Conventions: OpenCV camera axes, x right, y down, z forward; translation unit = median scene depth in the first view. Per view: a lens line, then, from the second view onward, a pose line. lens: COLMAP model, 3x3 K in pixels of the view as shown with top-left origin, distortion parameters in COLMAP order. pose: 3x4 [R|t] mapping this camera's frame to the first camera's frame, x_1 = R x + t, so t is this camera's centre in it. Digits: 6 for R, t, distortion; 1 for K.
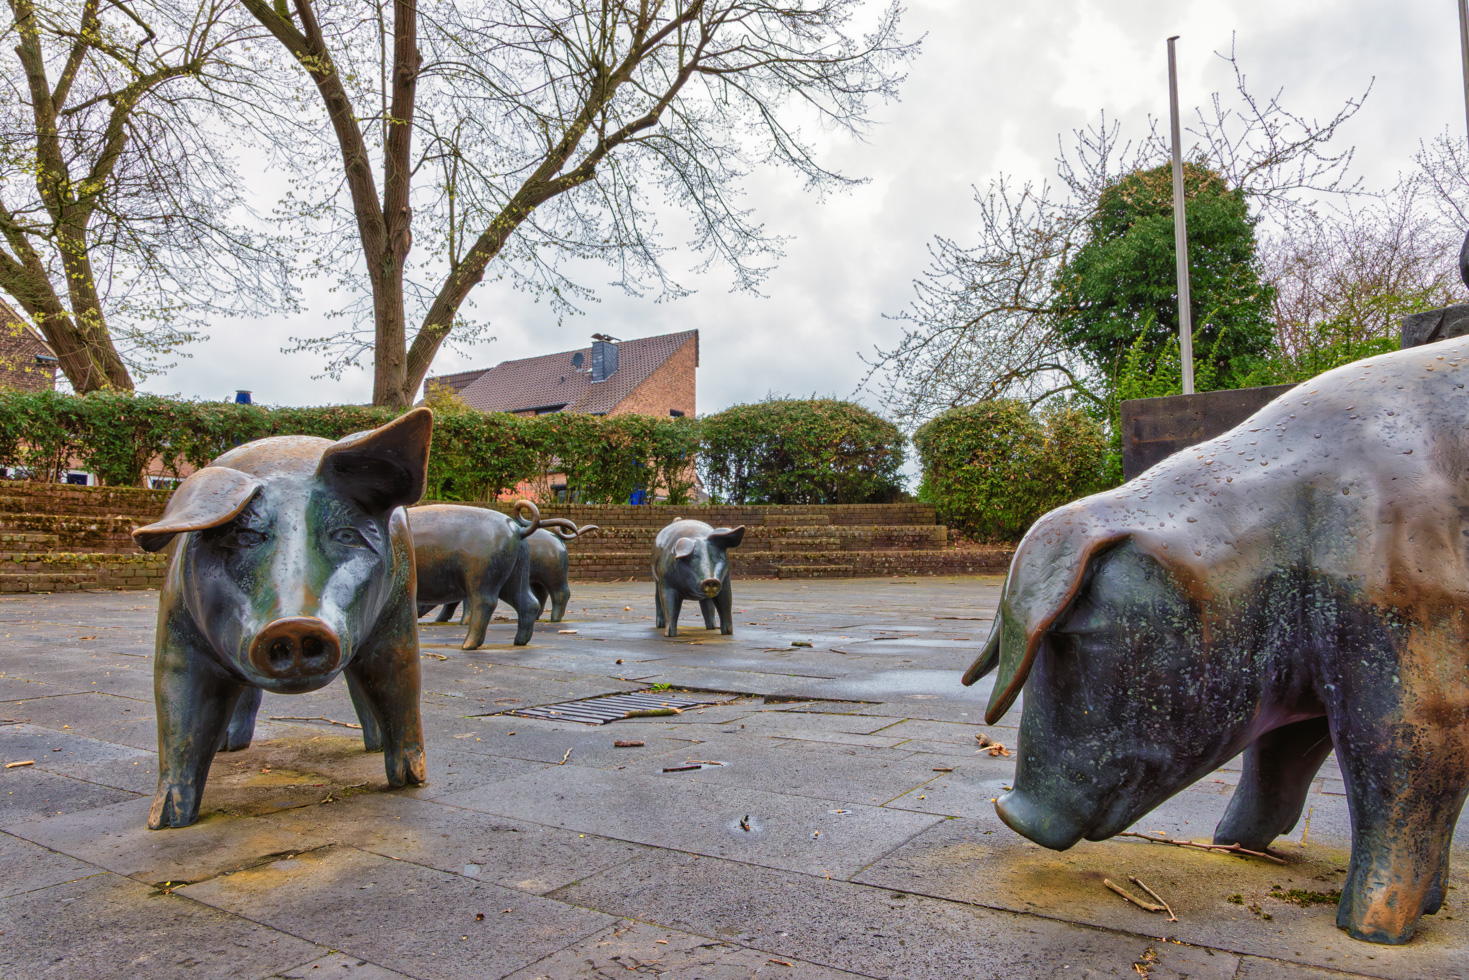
lens RADIAL K [[963.4, 0, 734.5], [0, 963.4, 490.0], [0, 0, 1]] dist [0.004174, 0.002894]
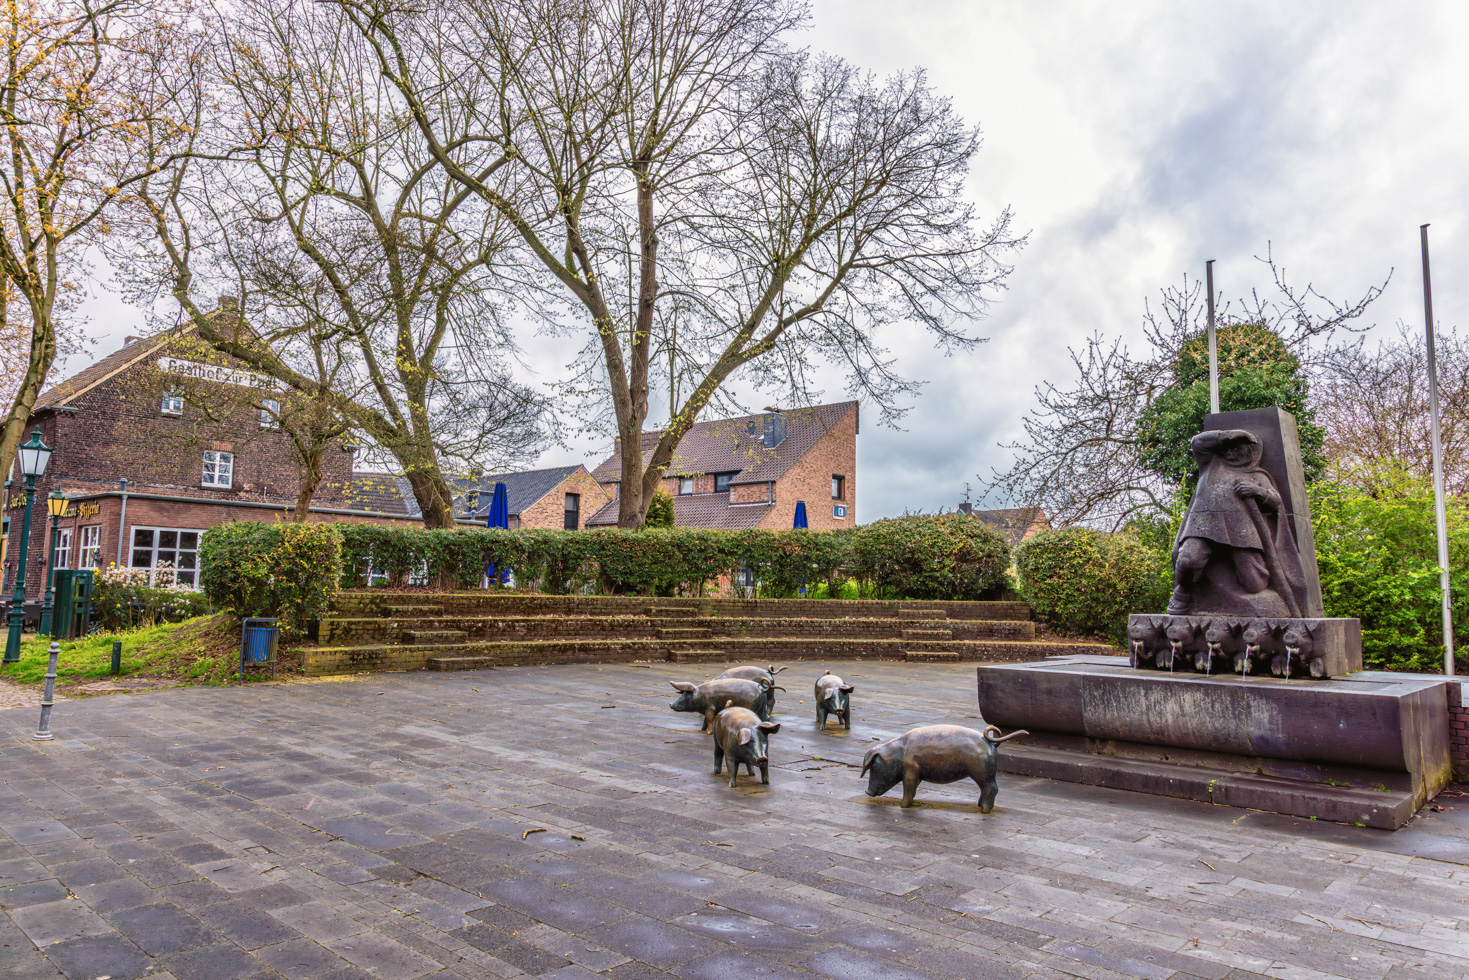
lens RADIAL K [[963.4, 0, 734.5], [0, 963.4, 490.0], [0, 0, 1]] dist [0.004174, 0.002894]
pose [[0.985582, 0.005729, -0.169101, 0.031778], [-0.010349, 0.999597, -0.026448, -0.100833], [0.168881, 0.027817, 0.985244, -0.371966]]
